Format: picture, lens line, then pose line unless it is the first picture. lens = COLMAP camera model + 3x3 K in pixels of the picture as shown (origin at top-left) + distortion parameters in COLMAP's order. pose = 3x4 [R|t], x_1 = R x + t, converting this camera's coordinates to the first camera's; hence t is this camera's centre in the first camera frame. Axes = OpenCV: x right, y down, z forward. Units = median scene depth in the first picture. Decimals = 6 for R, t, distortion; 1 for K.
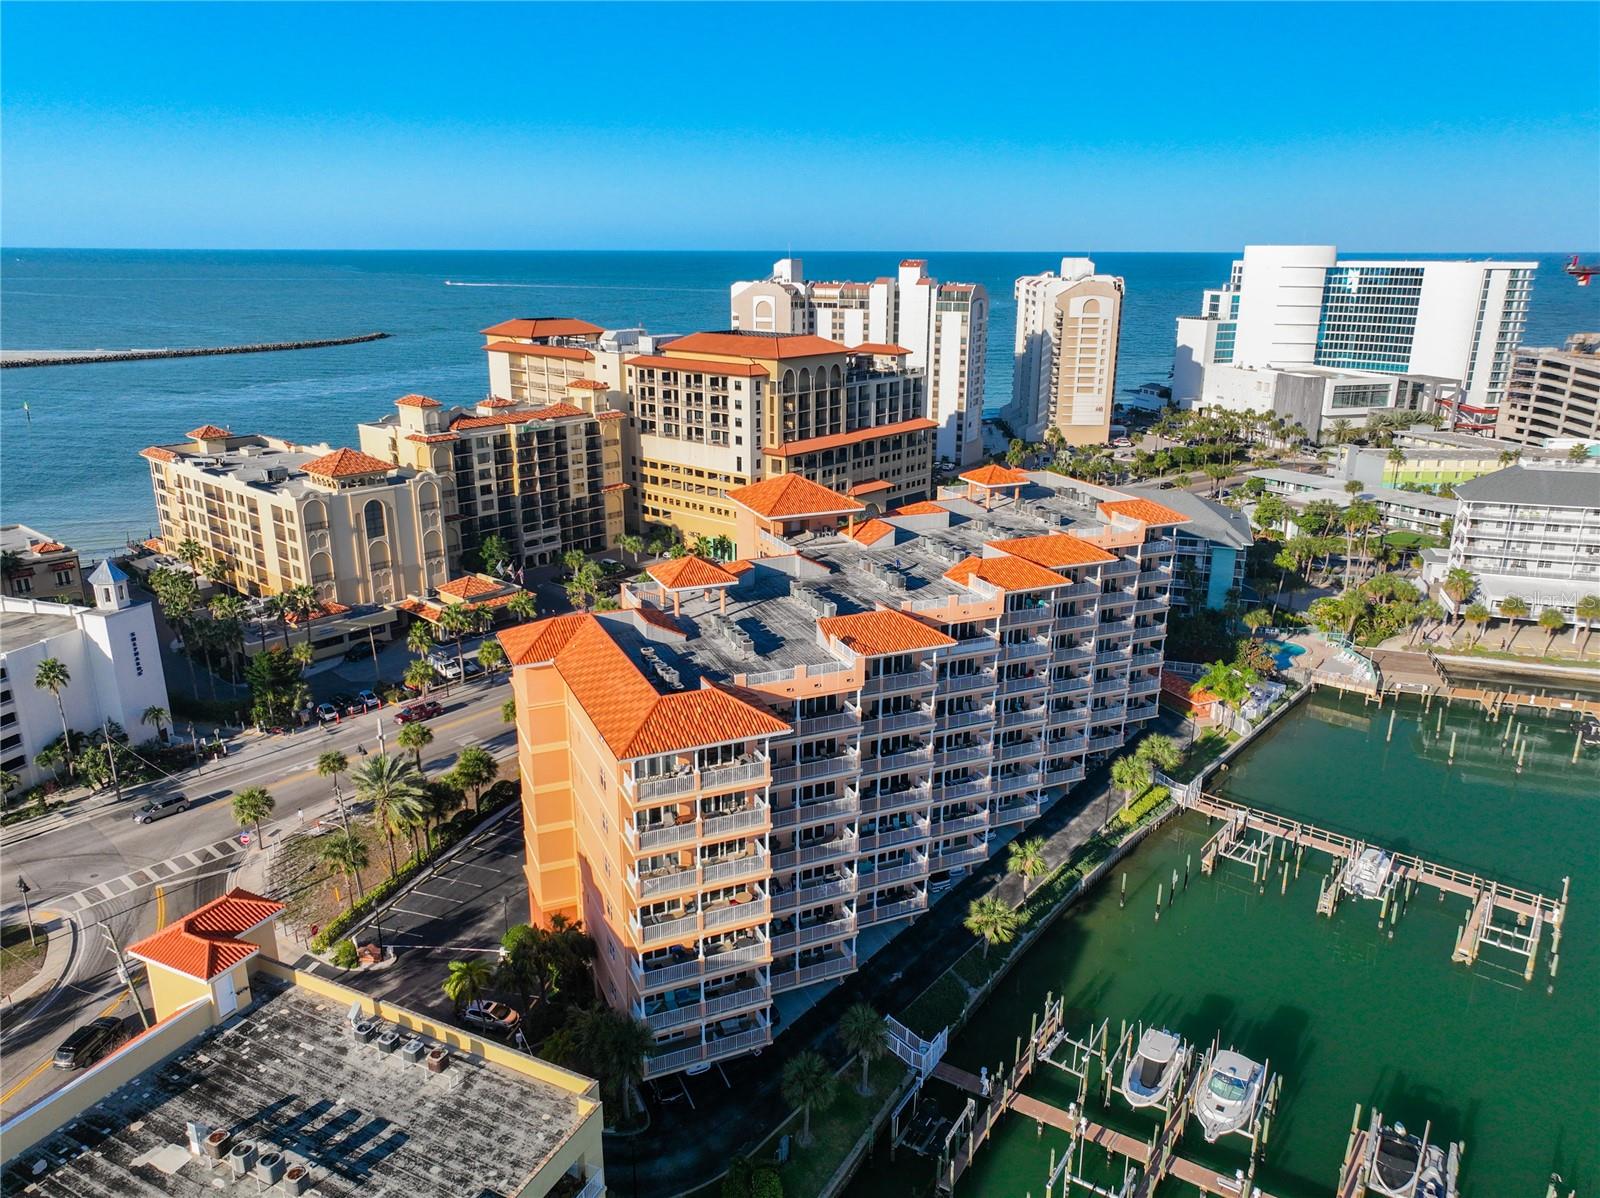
lens RADIAL K [[1142.1, 0, 804.9], [0, 1142.1, 576.5], [0, 0, 1]] dist [-0.004120, 0.014549]
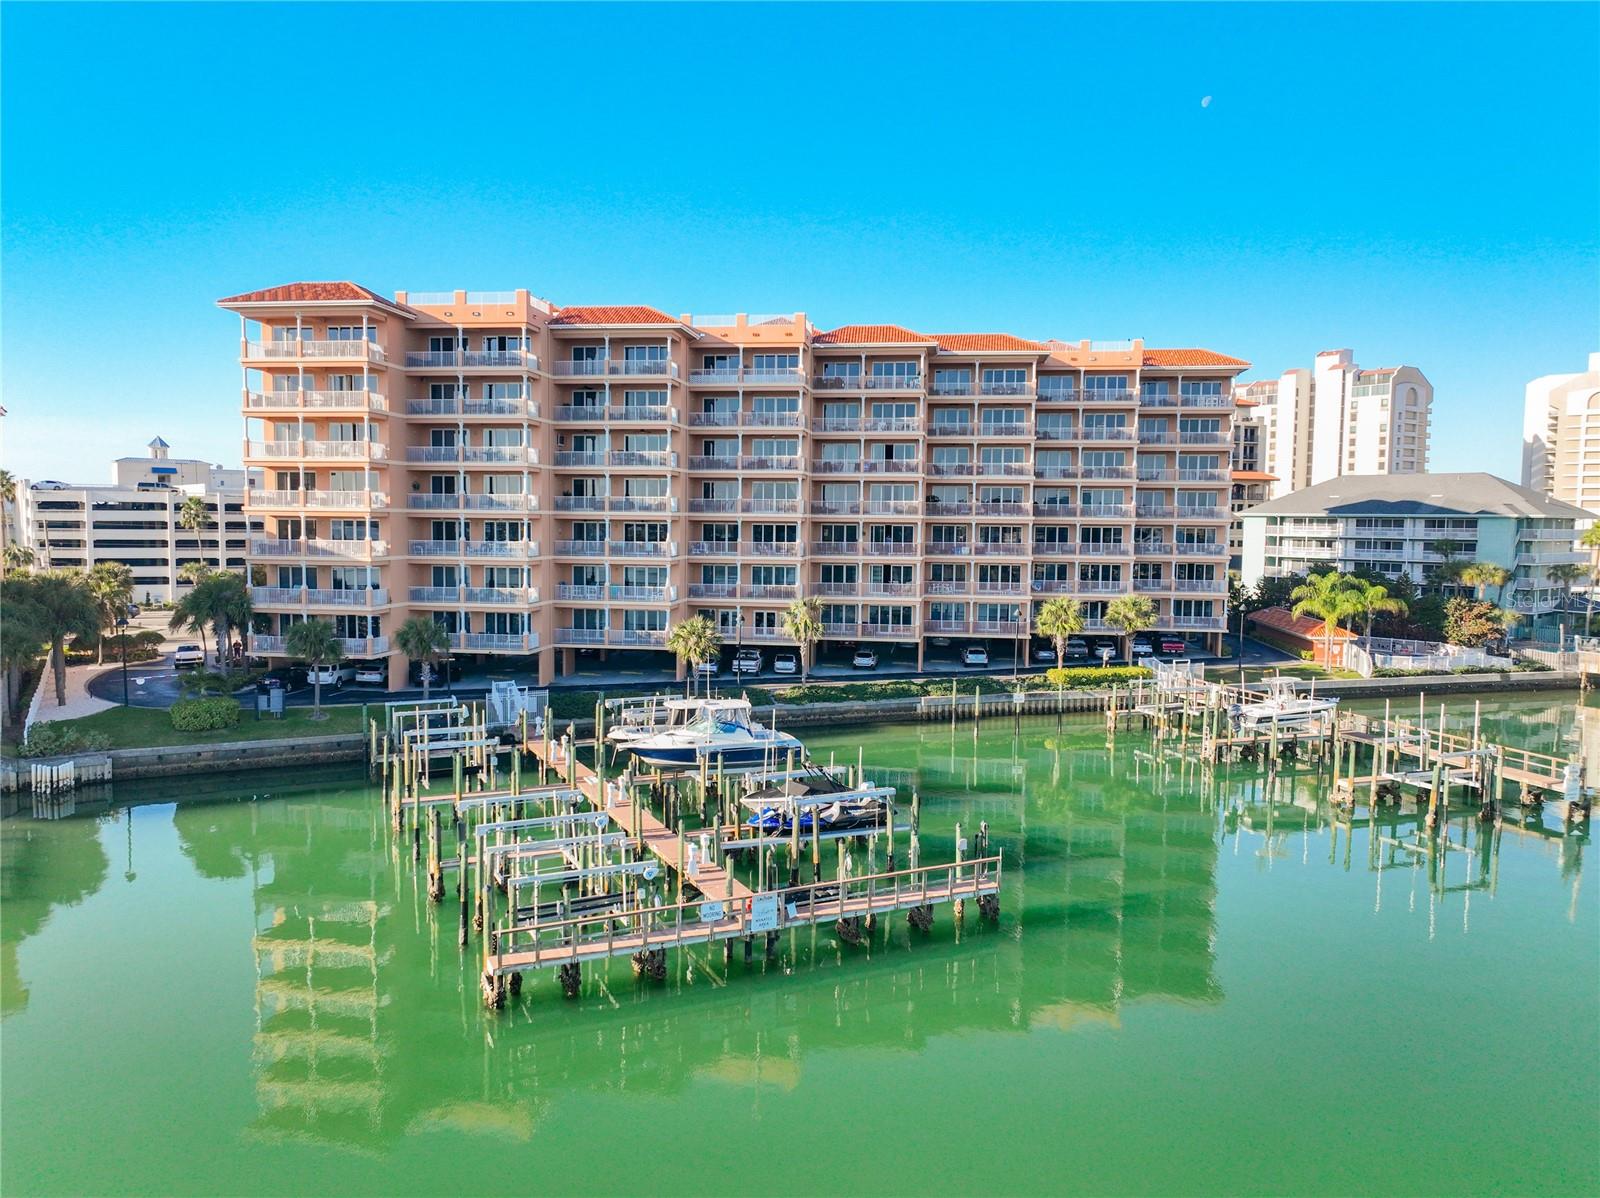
lens RADIAL K [[1125.4, 0, 798.8], [0, 1125.4, 593.6], [0, 0, 1]] dist [0.003913, 0.003109]
pose [[0.849557, 0.042278, -0.525800, 0.280718], [-0.154424, 0.973047, -0.171269, 0.165355], [0.504387, 0.226699, 0.833188, 0.133450]]
